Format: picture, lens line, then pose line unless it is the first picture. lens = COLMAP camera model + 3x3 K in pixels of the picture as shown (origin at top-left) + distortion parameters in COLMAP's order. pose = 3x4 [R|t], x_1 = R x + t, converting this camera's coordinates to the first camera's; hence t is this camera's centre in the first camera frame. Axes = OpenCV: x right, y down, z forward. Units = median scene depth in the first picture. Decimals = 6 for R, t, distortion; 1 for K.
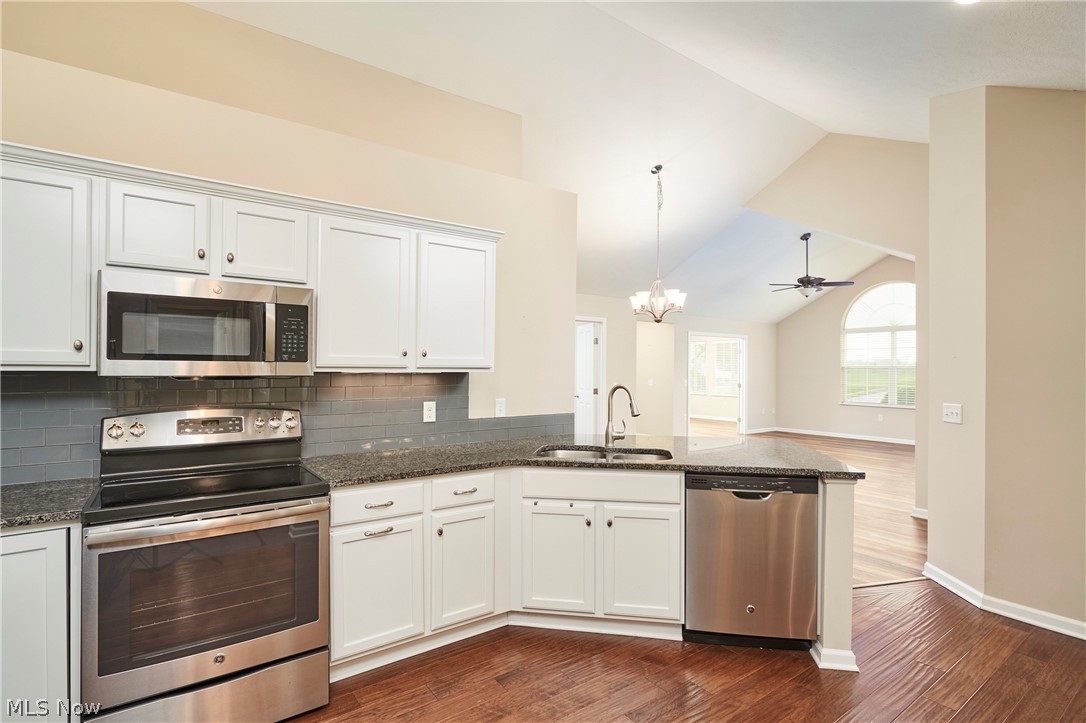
lens RADIAL K [[532.4, 0, 548.3], [0, 532.4, 368.2], [0, 0, 1]] dist [-0.000566, 0.000778]
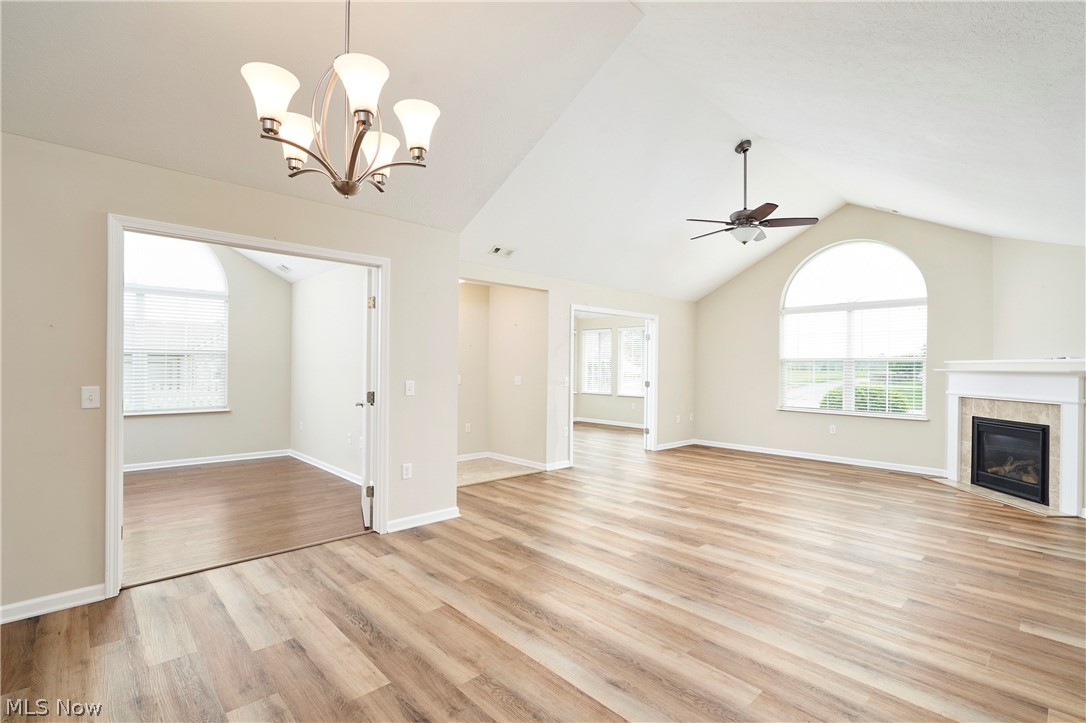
lens RADIAL K [[499.1, 0, 546.7], [0, 499.1, 364.5], [0, 0, 1]] dist [0.002447, -0.000351]
pose [[0.992827, 0.006148, 0.119401, 0.147038], [-0.006121, 0.999981, -0.000589, 0.007251], [-0.119402, -0.000147, 0.992846, 0.351730]]
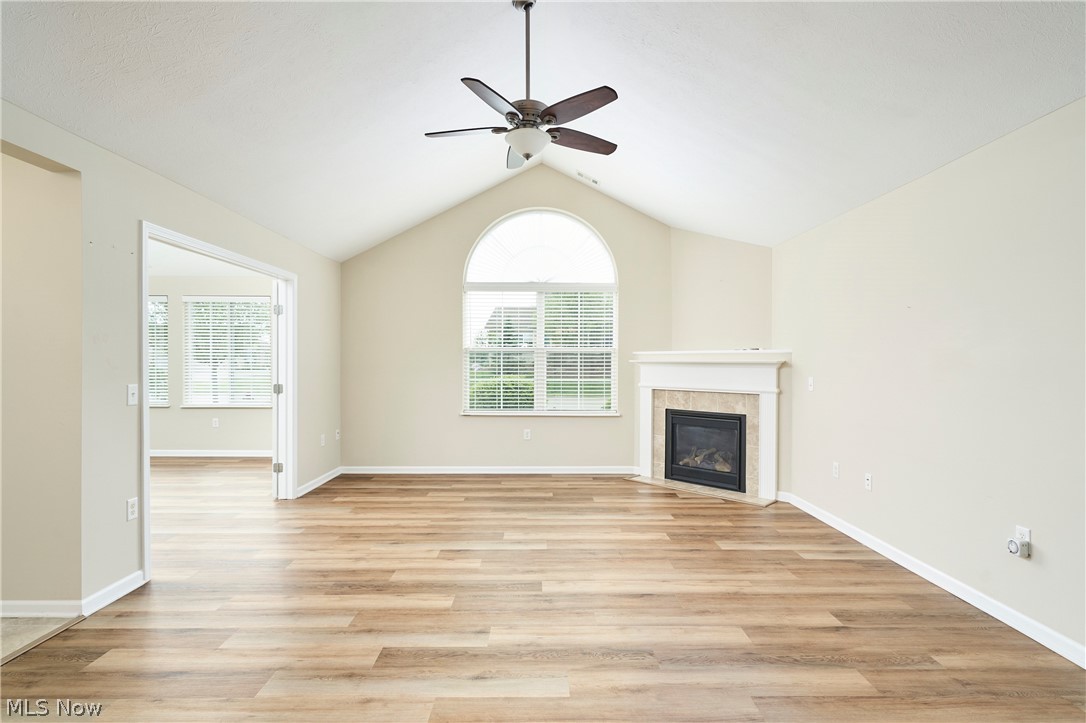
lens RADIAL K [[532.4, 0, 539.6], [0, 532.4, 363.6], [0, 0, 1]] dist [-0.000566, 0.000778]
pose [[0.589192, -0.006050, 0.807970, 0.141815], [-0.002178, 0.999956, 0.009076, 0.007903], [-0.807990, -0.007107, 0.589153, 0.602624]]
